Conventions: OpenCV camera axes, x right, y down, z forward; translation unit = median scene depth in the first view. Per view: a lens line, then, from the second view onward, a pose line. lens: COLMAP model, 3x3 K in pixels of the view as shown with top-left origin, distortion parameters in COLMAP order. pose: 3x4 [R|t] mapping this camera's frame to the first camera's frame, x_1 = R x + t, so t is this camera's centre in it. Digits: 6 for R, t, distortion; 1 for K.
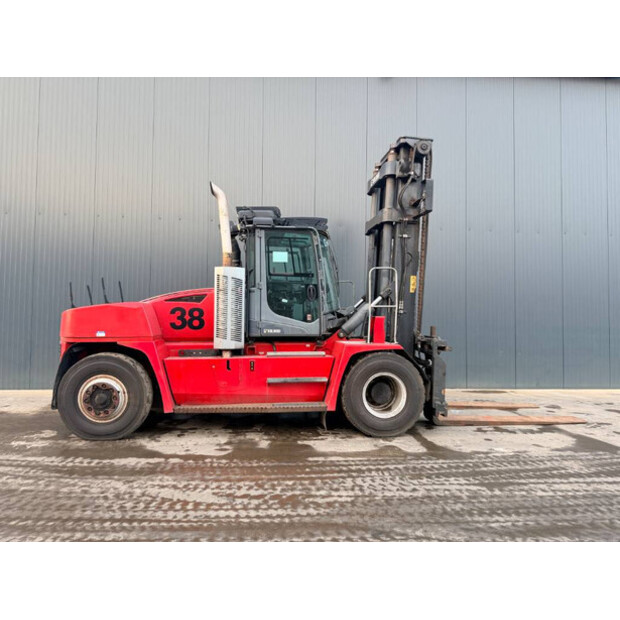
lens RADIAL K [[417.8, 0, 310.0], [0, 417.8, 310.0], [0, 0, 1]] dist [0.001448, 0.002083]
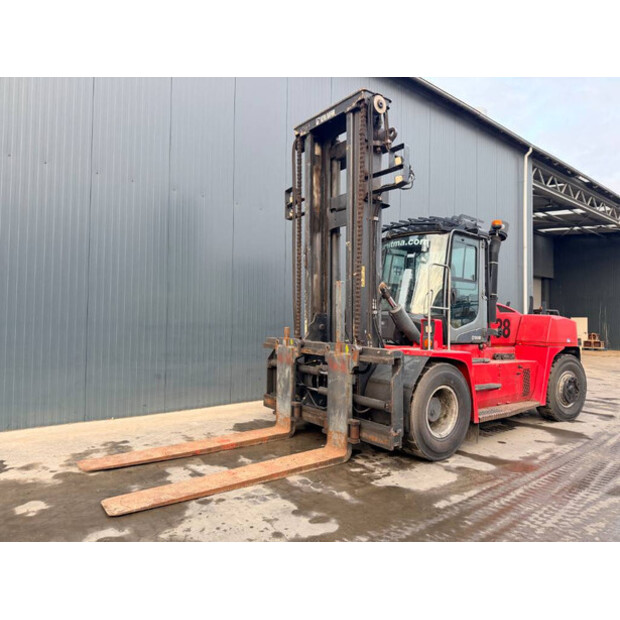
lens RADIAL K [[417.8, 0, 310.0], [0, 417.8, 310.0], [0, 0, 1]] dist [0.001448, 0.002083]
pose [[0.809103, 0.048185, 0.585688, -0.745950], [-0.044879, 0.998789, -0.020173, 0.008939], [-0.585951, -0.009963, 0.810285, 0.155662]]
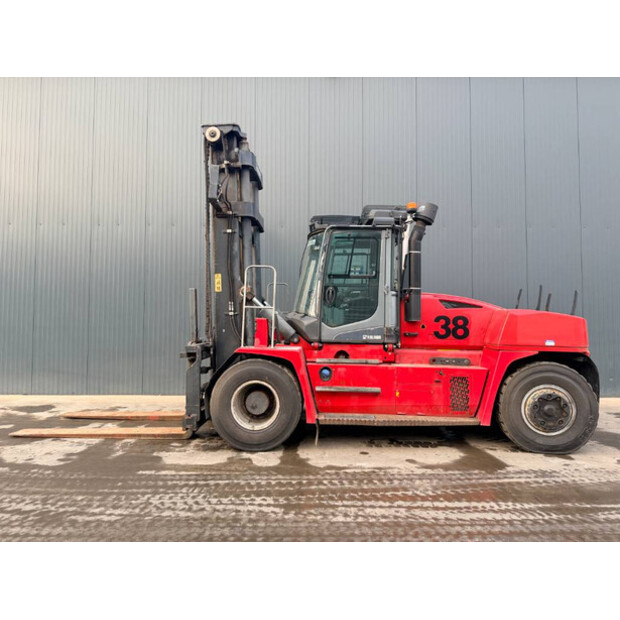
lens RADIAL K [[432.2, 0, 354.4], [0, 432.2, 312.1], [0, 0, 1]] dist [0.038044, -0.000850]
pose [[0.999352, 0.020877, -0.029315, -0.353862], [-0.021334, 0.999654, -0.015366, 0.003826], [0.028984, 0.015982, 0.999452, -0.007079]]
